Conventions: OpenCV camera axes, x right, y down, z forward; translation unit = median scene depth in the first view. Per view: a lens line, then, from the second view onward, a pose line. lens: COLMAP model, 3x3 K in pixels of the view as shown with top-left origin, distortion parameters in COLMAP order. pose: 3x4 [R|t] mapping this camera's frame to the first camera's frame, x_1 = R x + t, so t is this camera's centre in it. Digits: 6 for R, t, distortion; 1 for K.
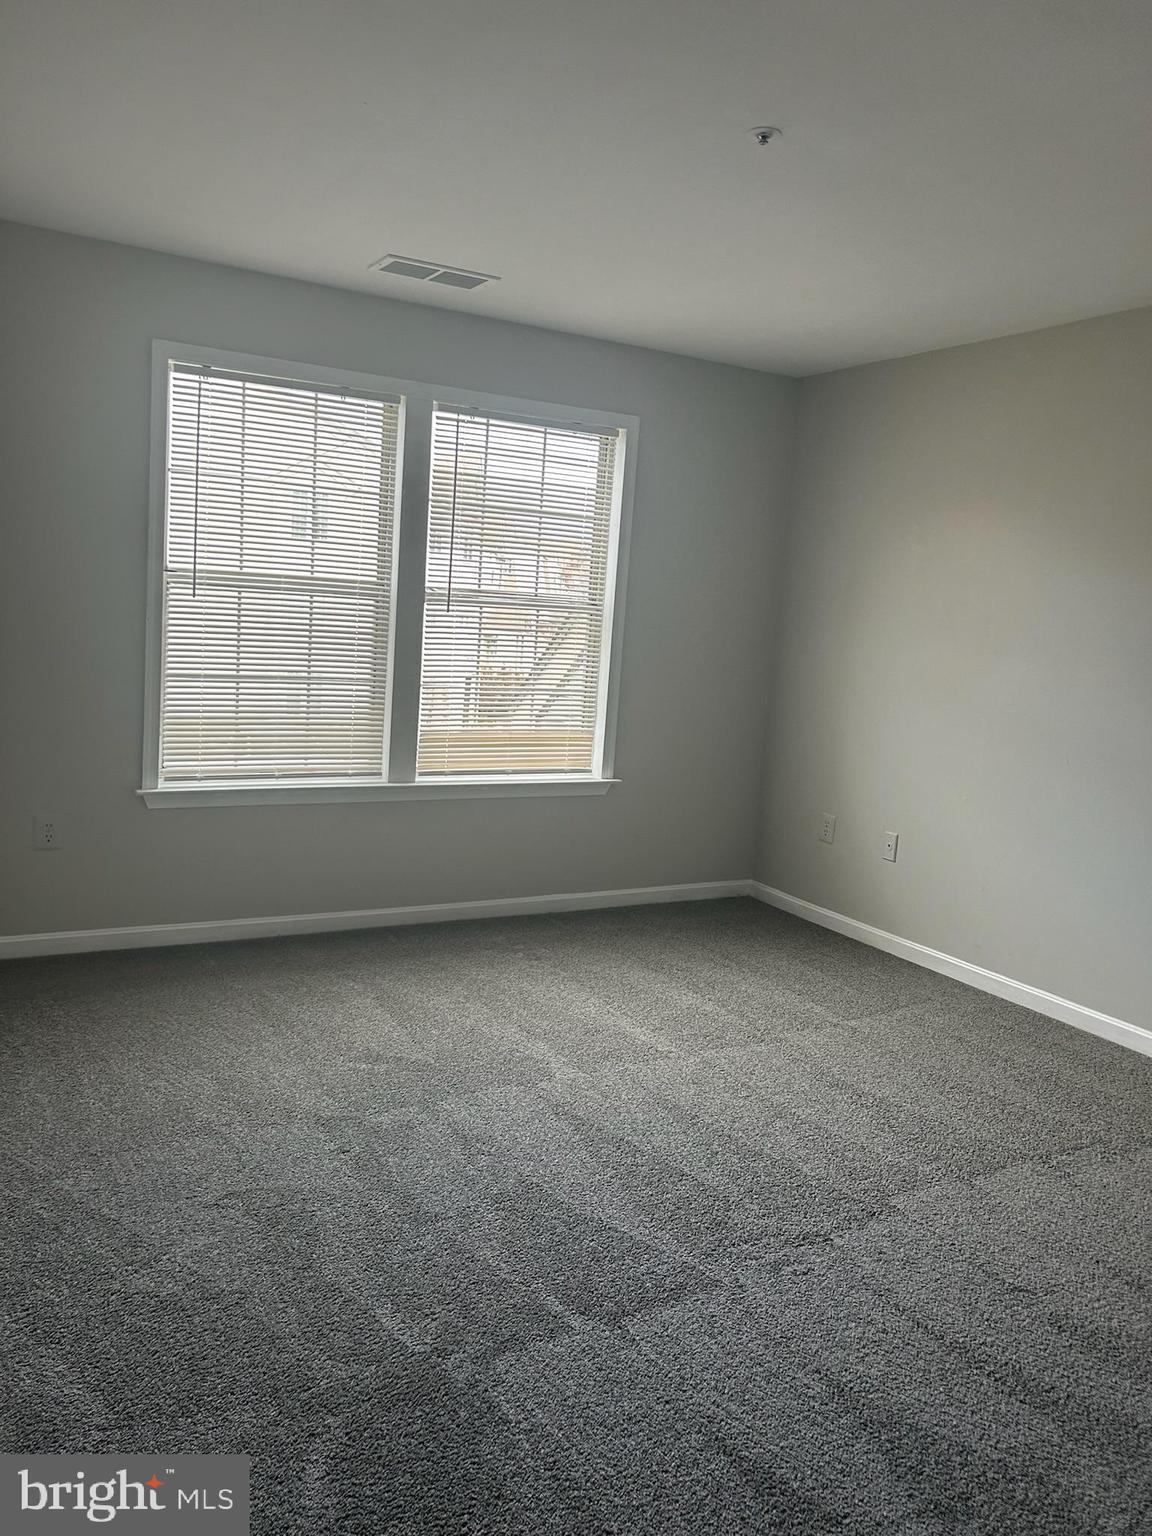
lens RADIAL K [[1170.2, 0, 576.8], [0, 1170.2, 766.0], [0, 0, 1]] dist [-0.000974, -0.000049]
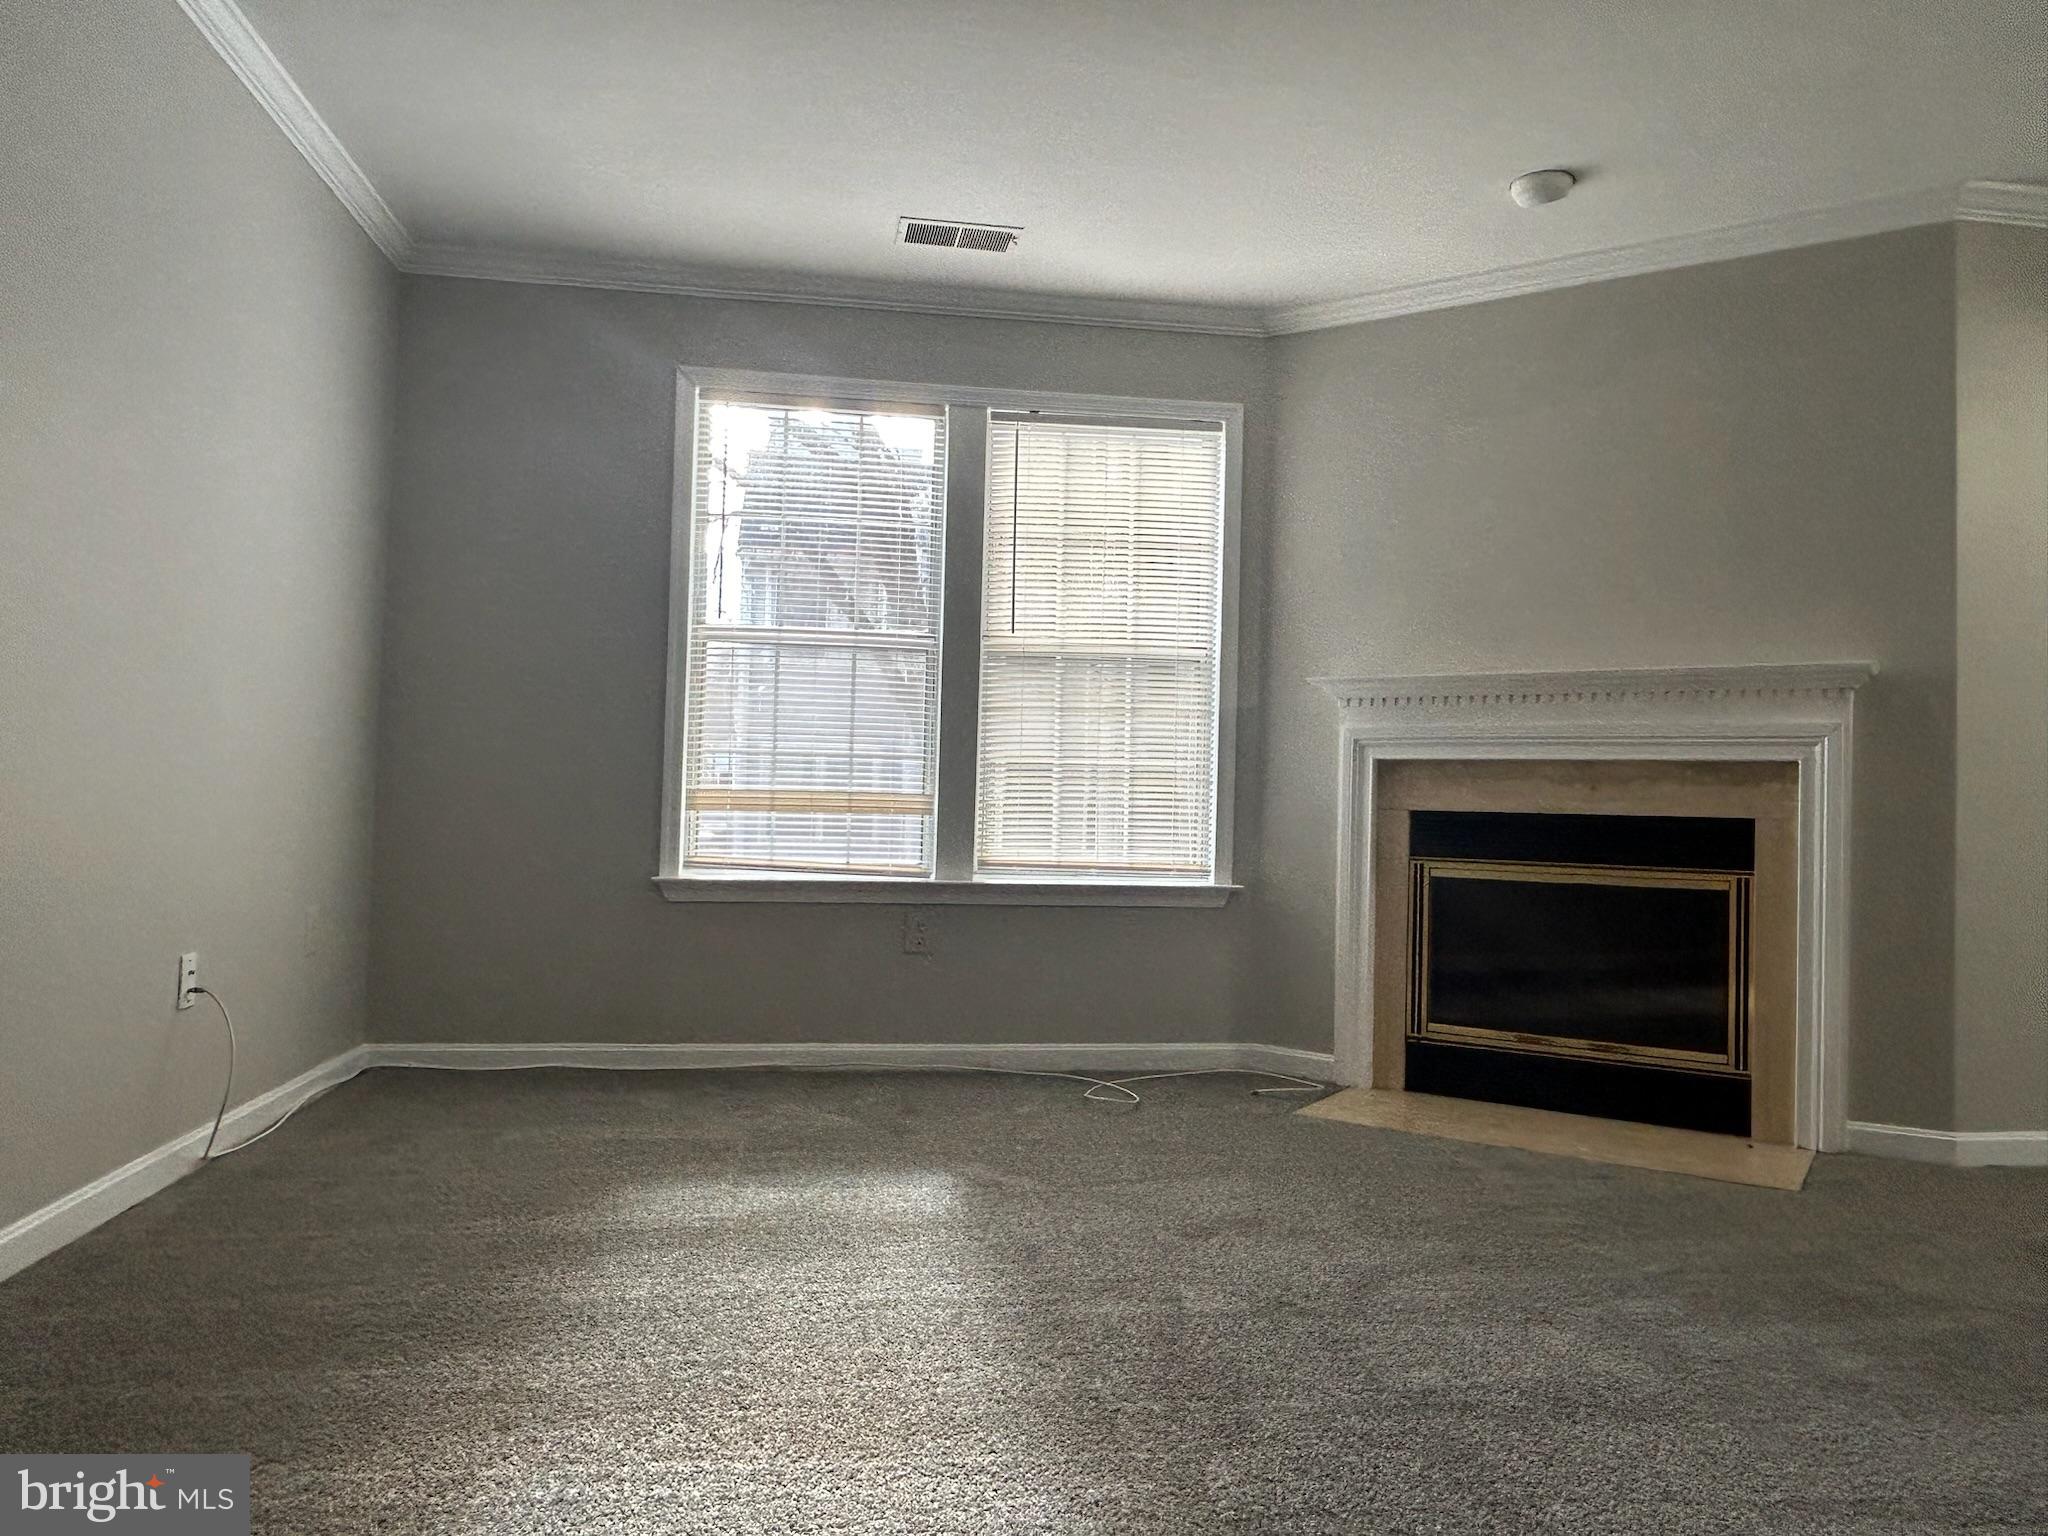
lens RADIAL K [[1361.5, 0, 1021.5], [0, 1361.5, 773.1], [0, 0, 1]] dist [0.006082, 0.000350]
pose [[0.923353, 0.005043, -0.383919, 0.251563], [-0.030303, 0.997752, -0.059773, -0.003620], [0.382755, 0.066825, 0.921430, 0.153678]]
